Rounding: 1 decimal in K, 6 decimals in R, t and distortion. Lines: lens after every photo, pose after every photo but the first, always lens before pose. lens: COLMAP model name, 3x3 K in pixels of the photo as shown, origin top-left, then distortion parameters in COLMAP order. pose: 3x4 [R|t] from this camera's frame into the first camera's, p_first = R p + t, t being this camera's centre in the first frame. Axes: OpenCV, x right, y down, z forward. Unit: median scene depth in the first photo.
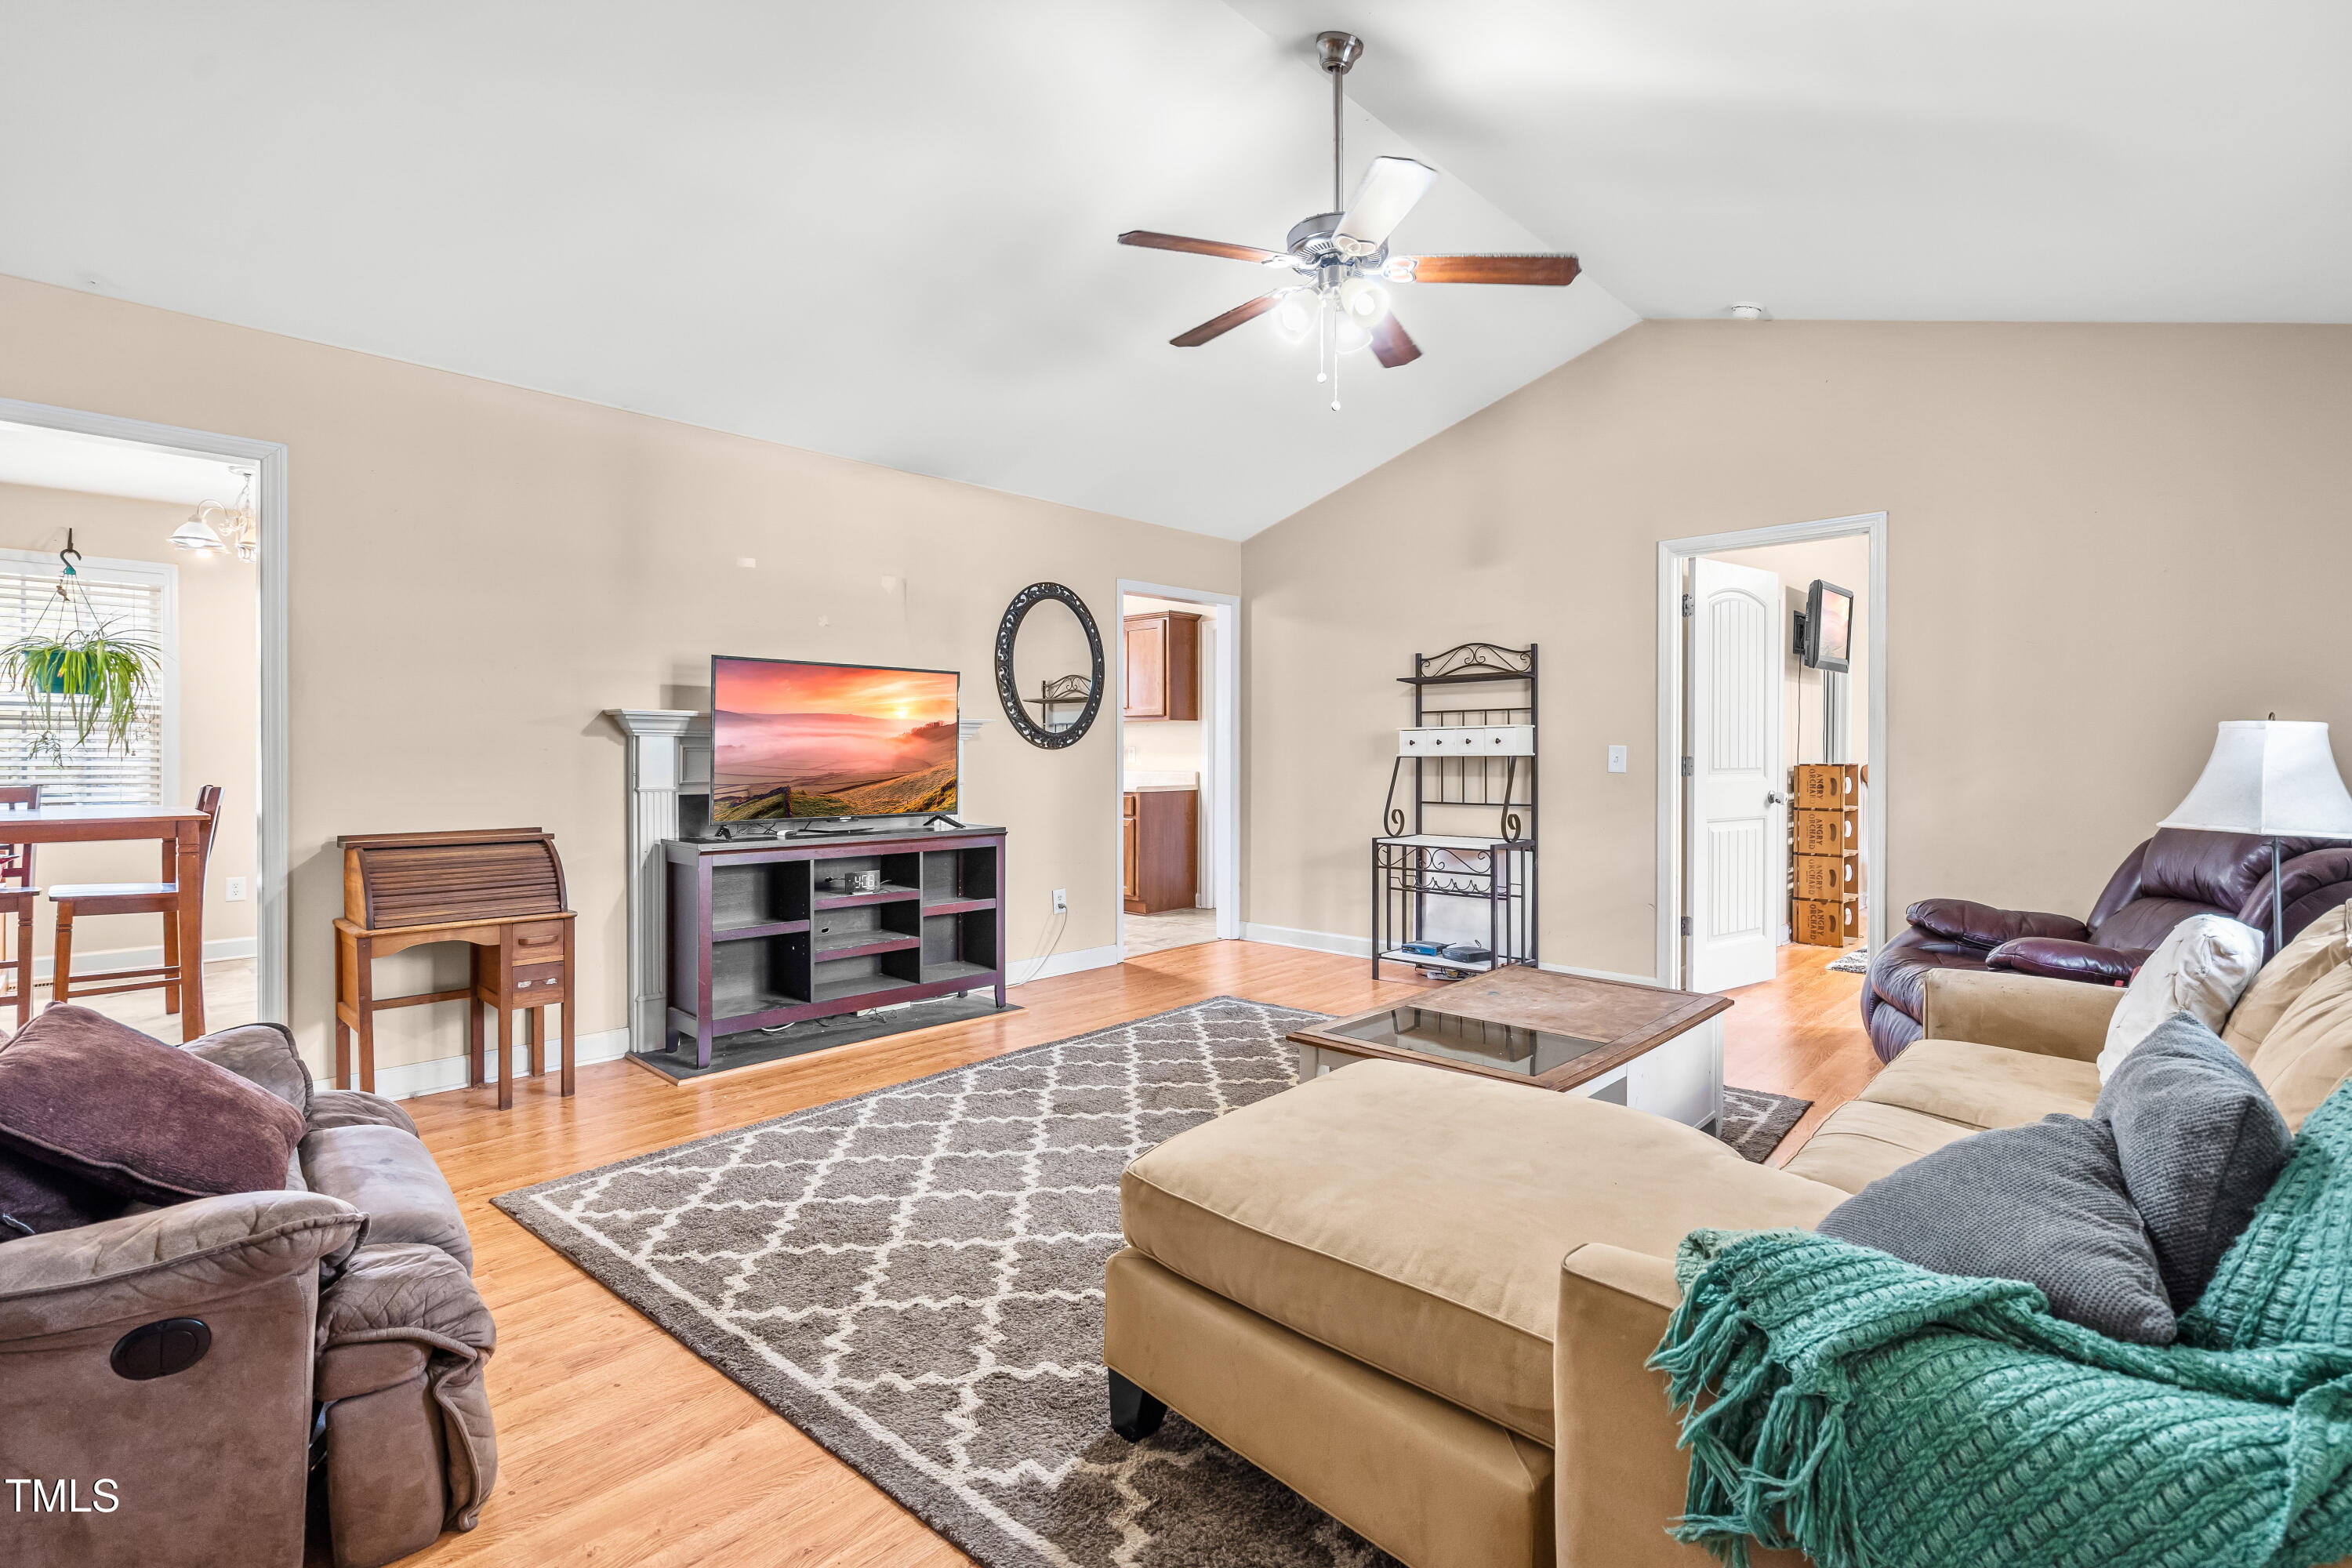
lens RADIAL K [[1081.6, 0, 1171.4], [0, 1081.6, 755.7], [0, 0, 1]] dist [-0.000811, 0.000244]
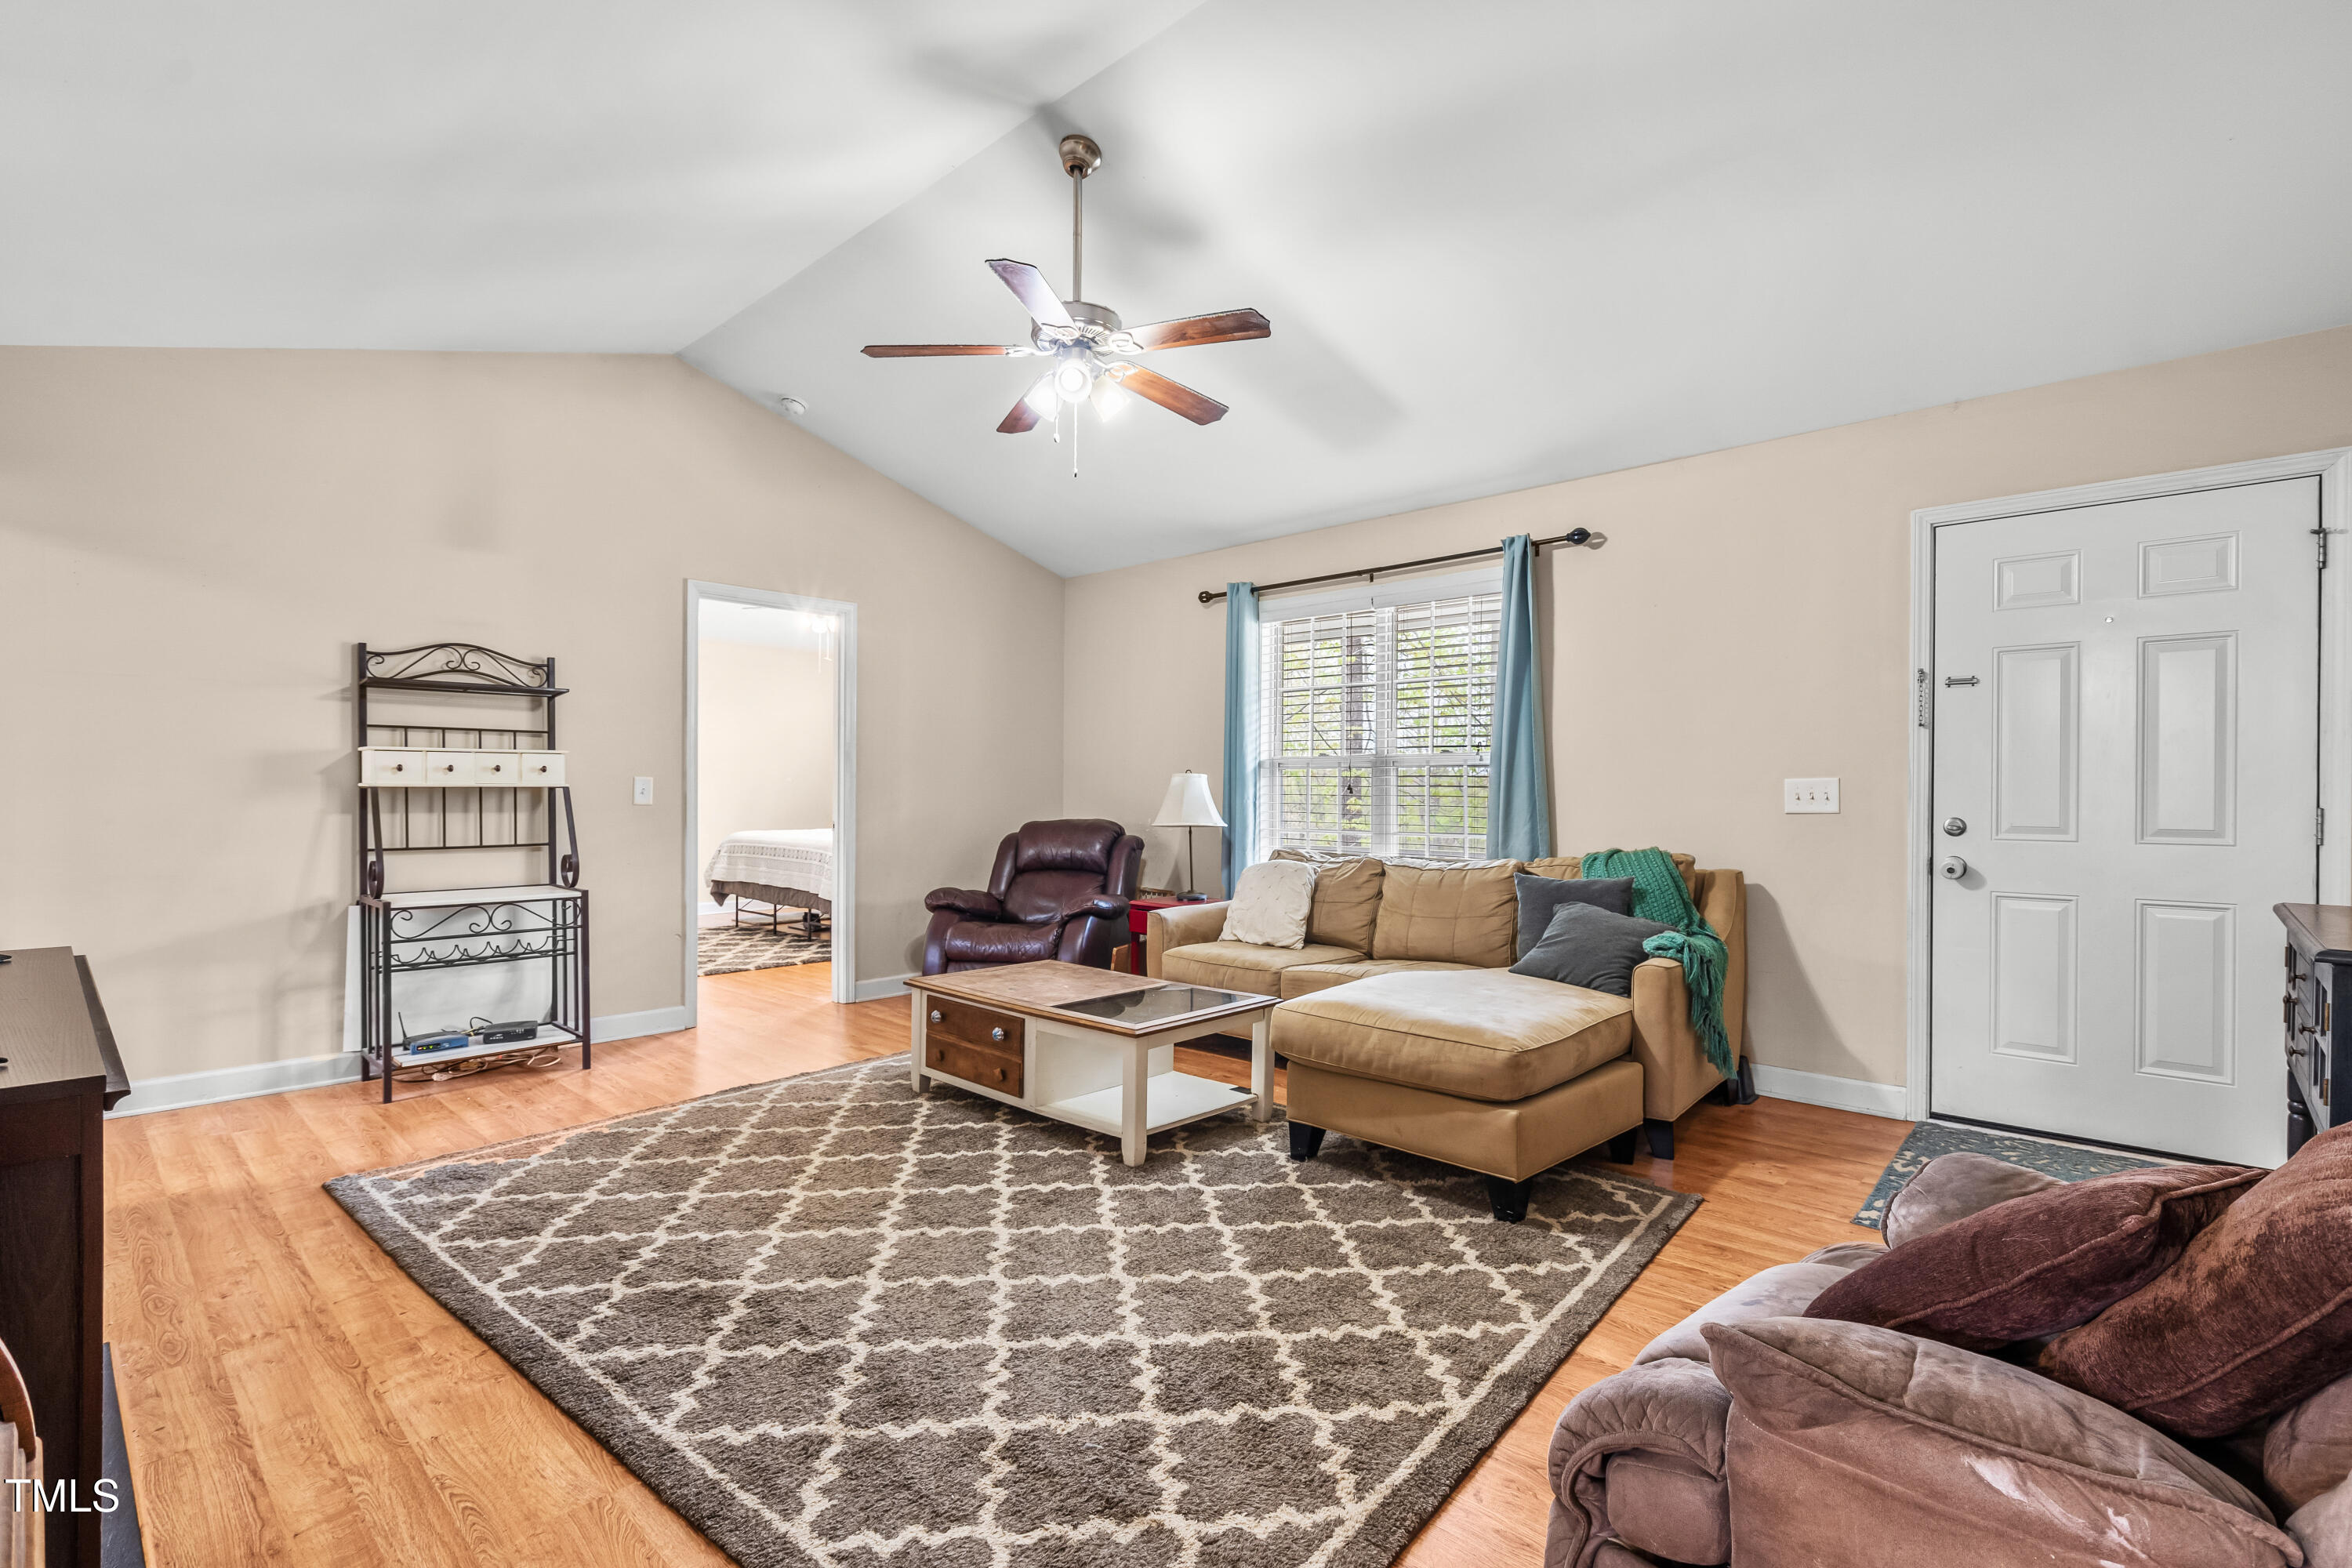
lens RADIAL K [[1077.9, 0, 1170.3], [0, 1077.9, 795.6], [0, 0, 1]] dist [-0.001515, 0.000357]
pose [[-0.017806, -0.004228, 0.999833, -0.688564], [-0.004458, 0.999981, 0.004150, 0.001539], [-0.999832, -0.004383, -0.017825, 0.660661]]
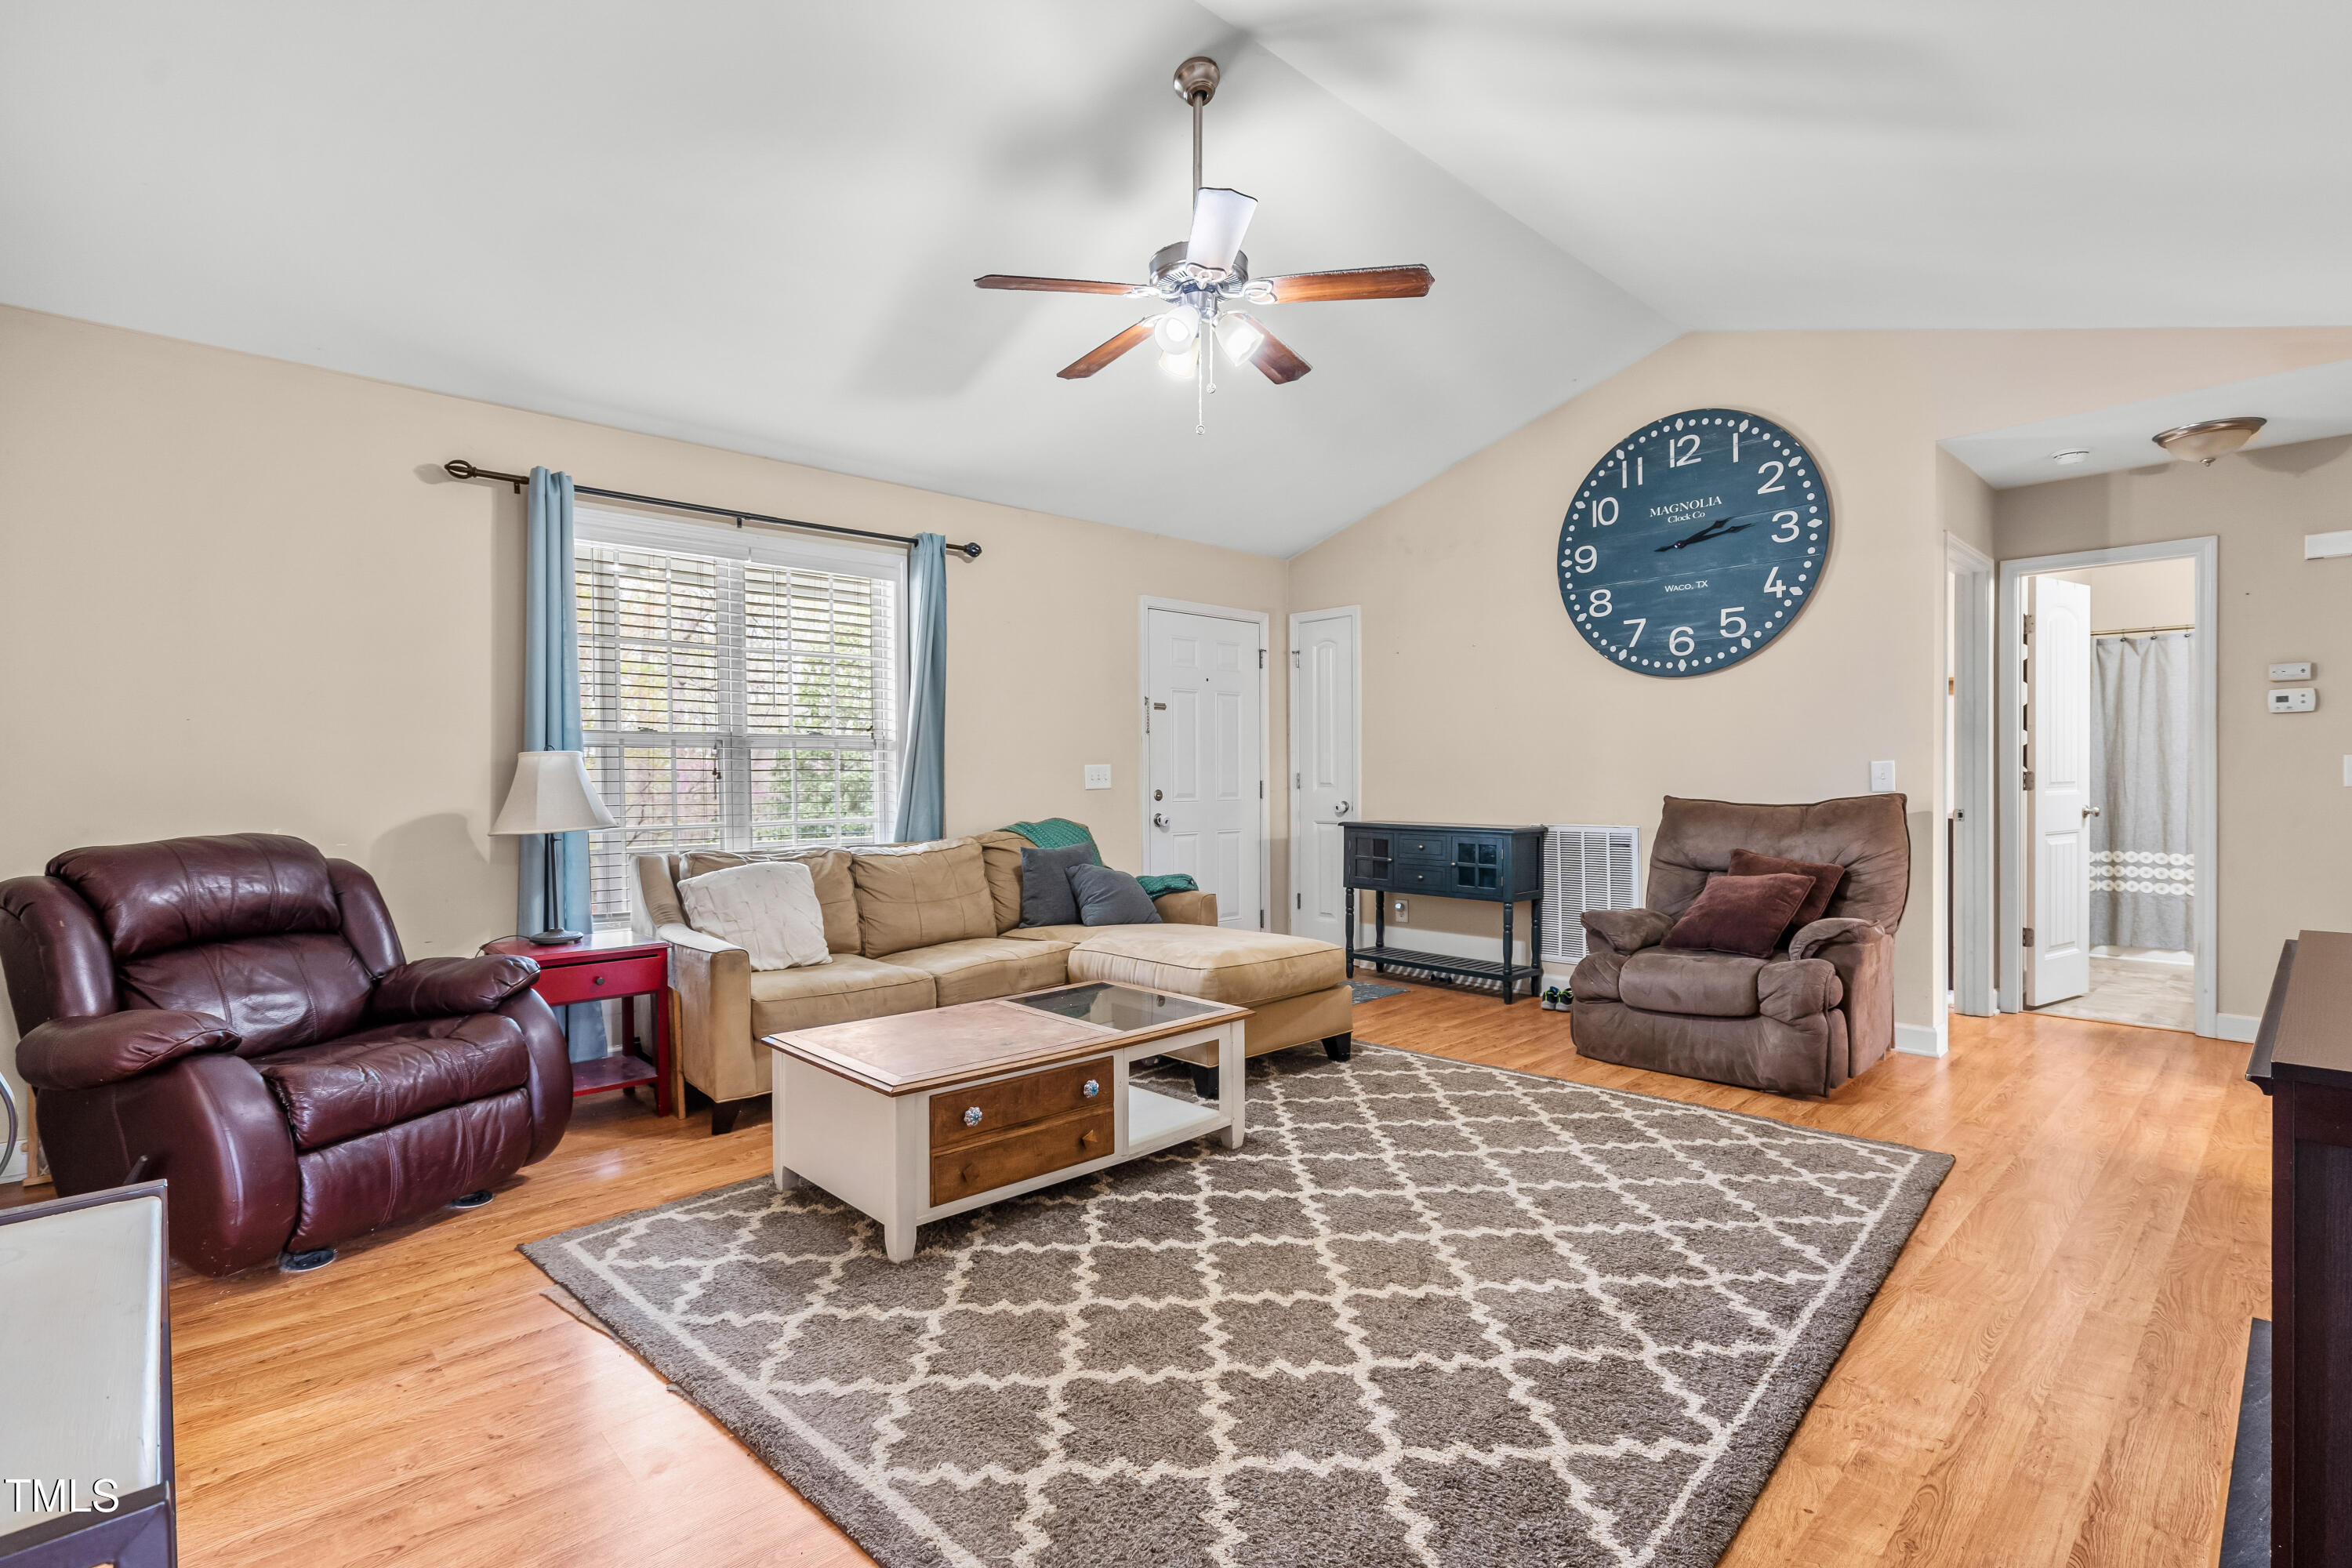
lens RADIAL K [[1090.5, 0, 1176.0], [0, 1090.5, 784.0], [0, 0, 1]] dist [-0.002745, -0.000191]
pose [[-0.999138, 0.004970, 0.041224, 0.096074], [0.005325, 0.999950, 0.008498, 0.001467], [-0.041180, 0.008710, -0.999114, 1.460661]]
